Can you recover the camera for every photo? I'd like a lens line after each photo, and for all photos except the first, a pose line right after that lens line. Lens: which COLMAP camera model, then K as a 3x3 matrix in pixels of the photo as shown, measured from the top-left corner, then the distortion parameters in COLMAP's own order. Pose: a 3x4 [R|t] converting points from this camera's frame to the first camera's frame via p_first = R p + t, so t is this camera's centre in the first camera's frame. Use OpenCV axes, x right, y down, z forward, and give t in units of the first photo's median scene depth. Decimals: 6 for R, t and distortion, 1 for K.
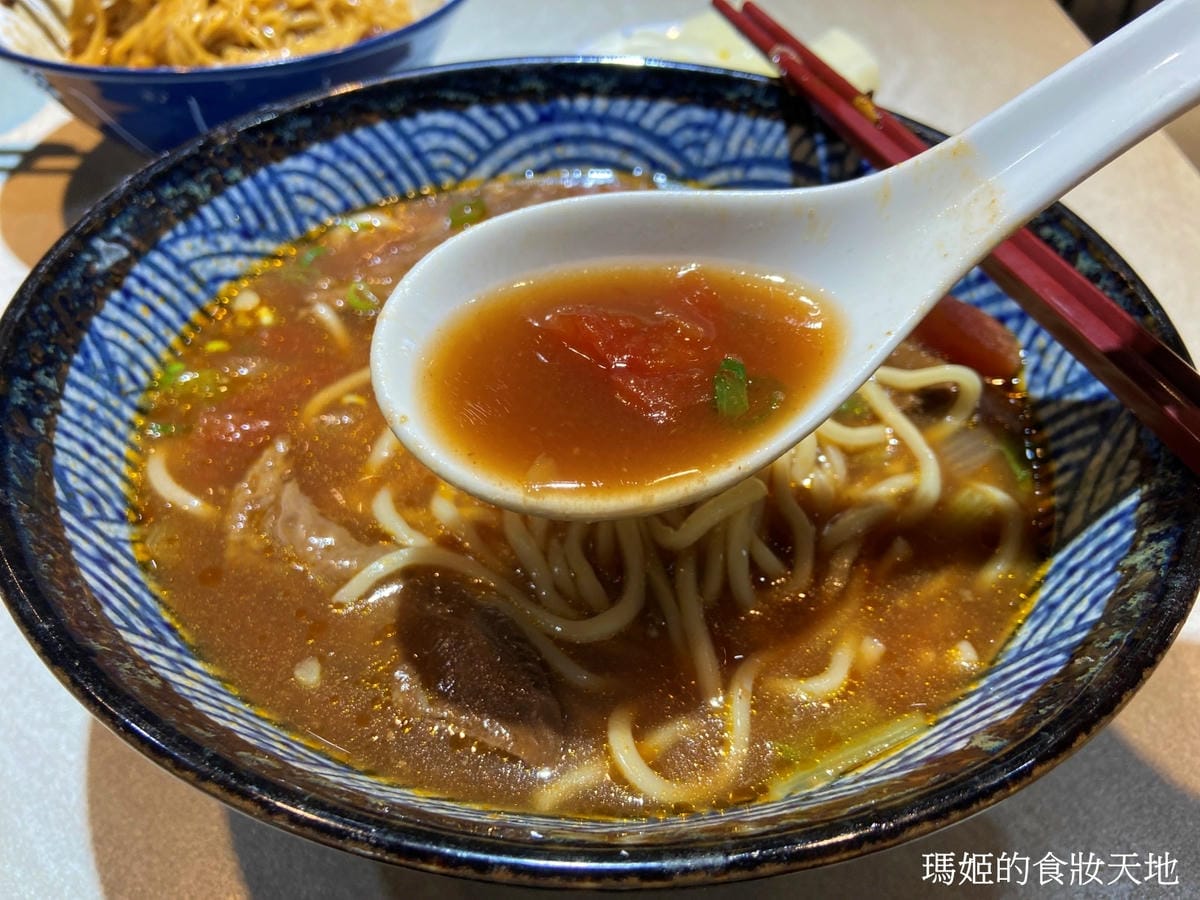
lens RADIAL K [[961.0, 0, 601.3], [0, 961.0, 456.6], [0, 0, 1]] dist [0.067165, -0.113027]
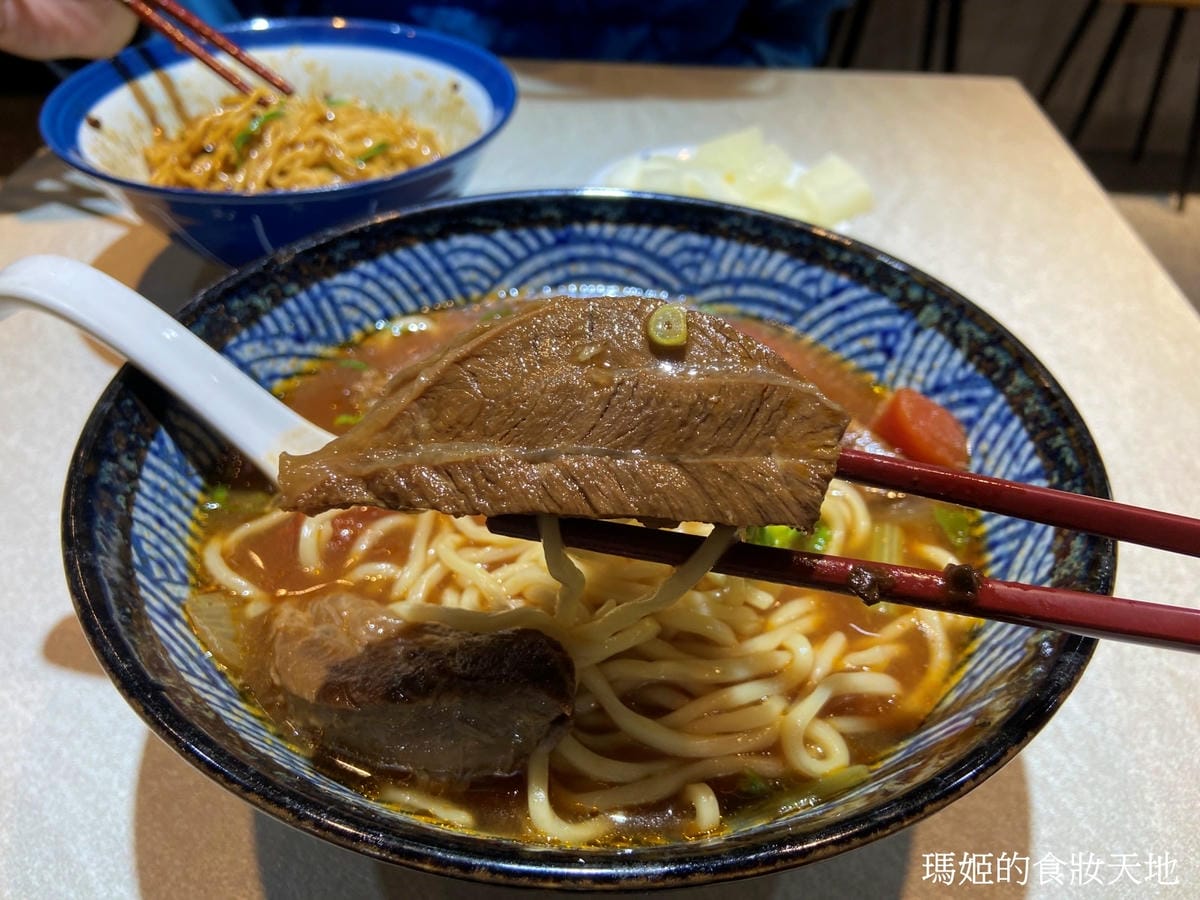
lens RADIAL K [[961.0, 0, 603.3], [0, 961.0, 455.9], [0, 0, 1]] dist [0.067165, -0.113027]
pose [[0.999257, 0.021670, -0.031881, 0.044843], [-0.024276, 0.996190, -0.083759, -0.001456], [0.029944, 0.084470, 0.995976, -0.154037]]
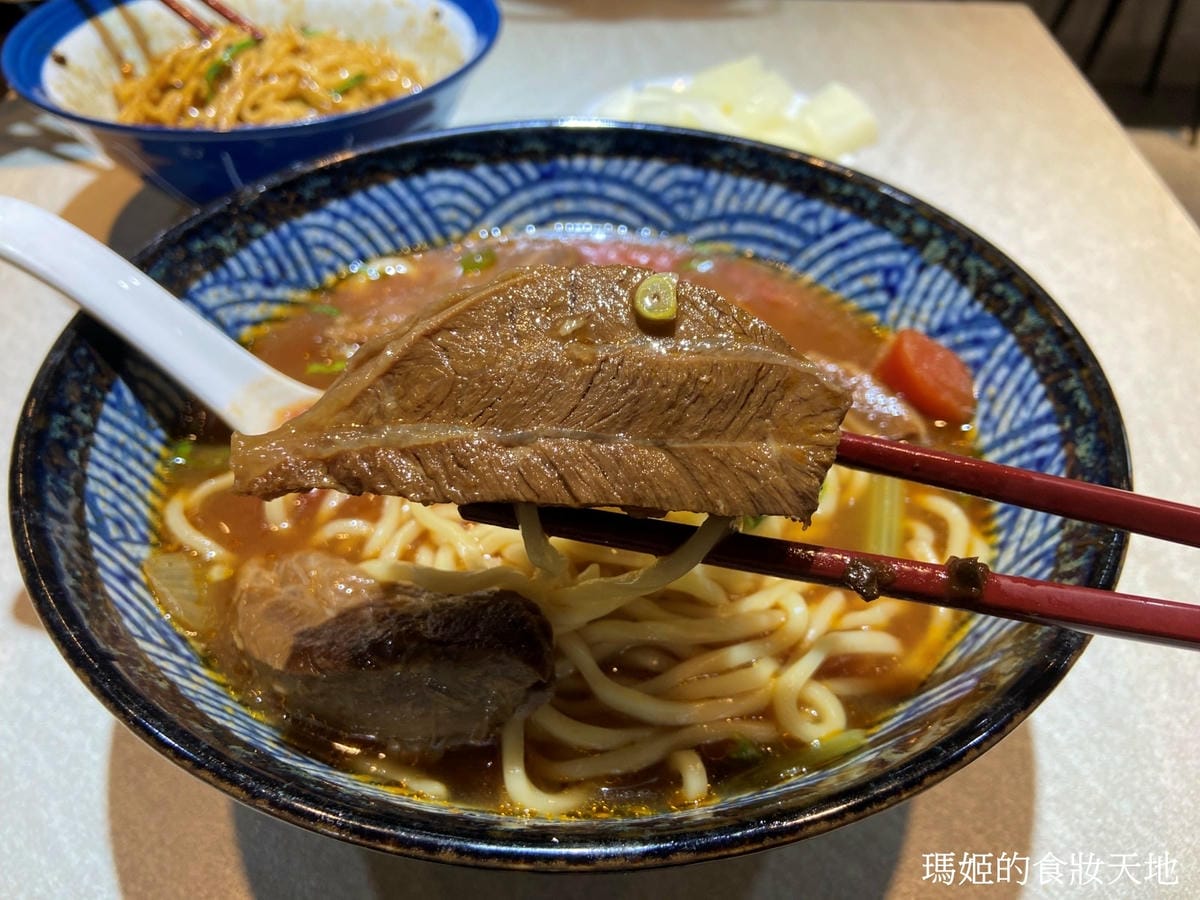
lens RADIAL K [[961.0, 0, 602.7], [0, 961.0, 454.6], [0, 0, 1]] dist [0.067165, -0.113027]
pose [[0.999270, 0.014513, -0.035350, 0.064340], [-0.015566, 0.999438, -0.029700, -0.008962], [0.034899, 0.030229, 0.998934, -0.091841]]
